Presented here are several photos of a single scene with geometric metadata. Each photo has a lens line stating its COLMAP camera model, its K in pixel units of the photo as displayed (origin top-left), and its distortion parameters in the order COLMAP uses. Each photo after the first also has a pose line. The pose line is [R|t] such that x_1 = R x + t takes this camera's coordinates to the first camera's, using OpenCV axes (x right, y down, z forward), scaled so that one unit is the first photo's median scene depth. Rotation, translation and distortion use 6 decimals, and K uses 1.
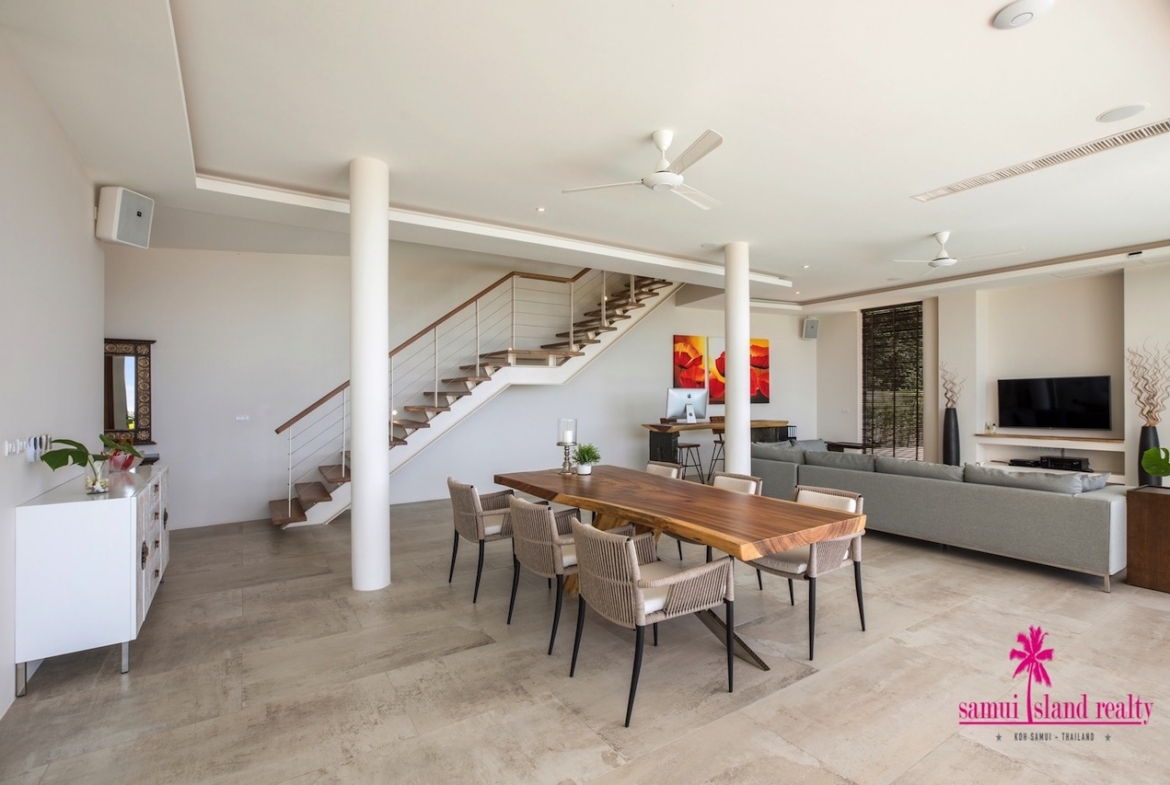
lens RADIAL K [[543.2, 0, 585.0], [0, 543.2, 392.5], [0, 0, 1]] dist [-0.059265, 0.033909]
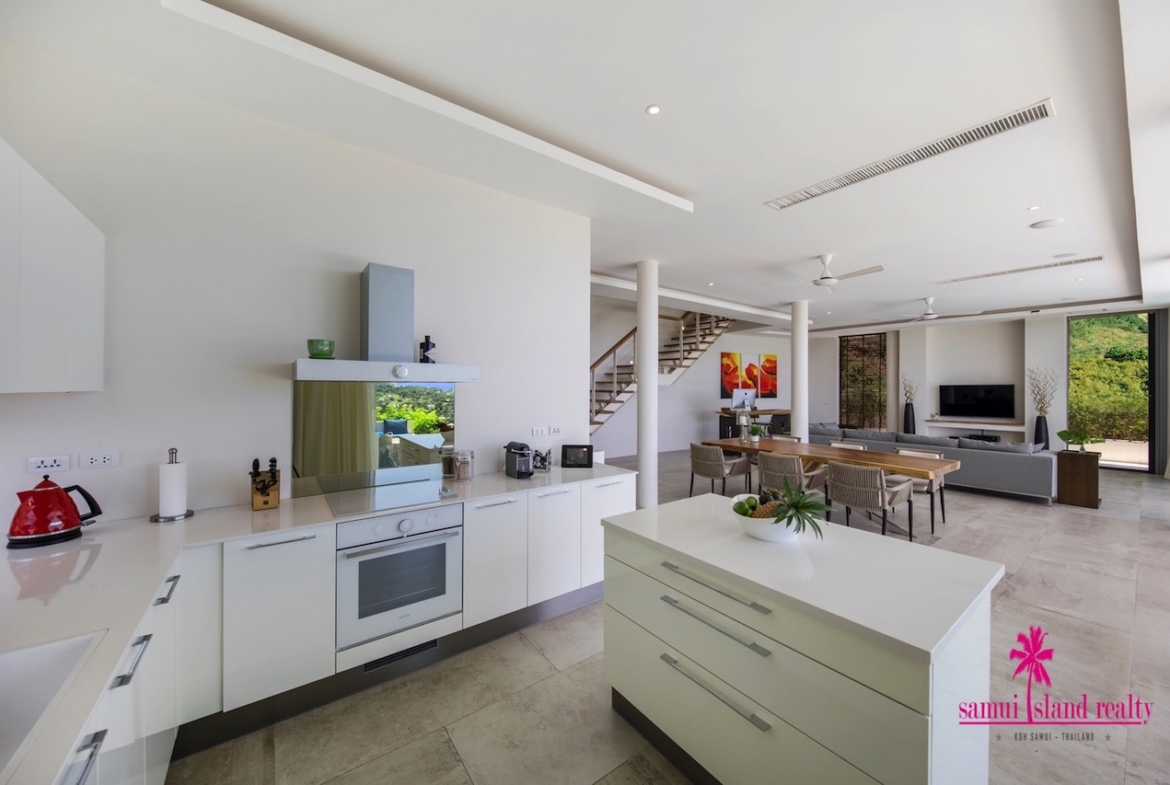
lens RADIAL K [[417.6, 0, 581.5], [0, 417.6, 385.1], [0, 0, 1]] dist [-0.000854, -0.000101]
pose [[0.998439, 0.011547, 0.054647, -0.340553], [-0.011671, 0.999930, 0.001947, -0.014682], [-0.054621, -0.002581, 0.998504, -0.168224]]
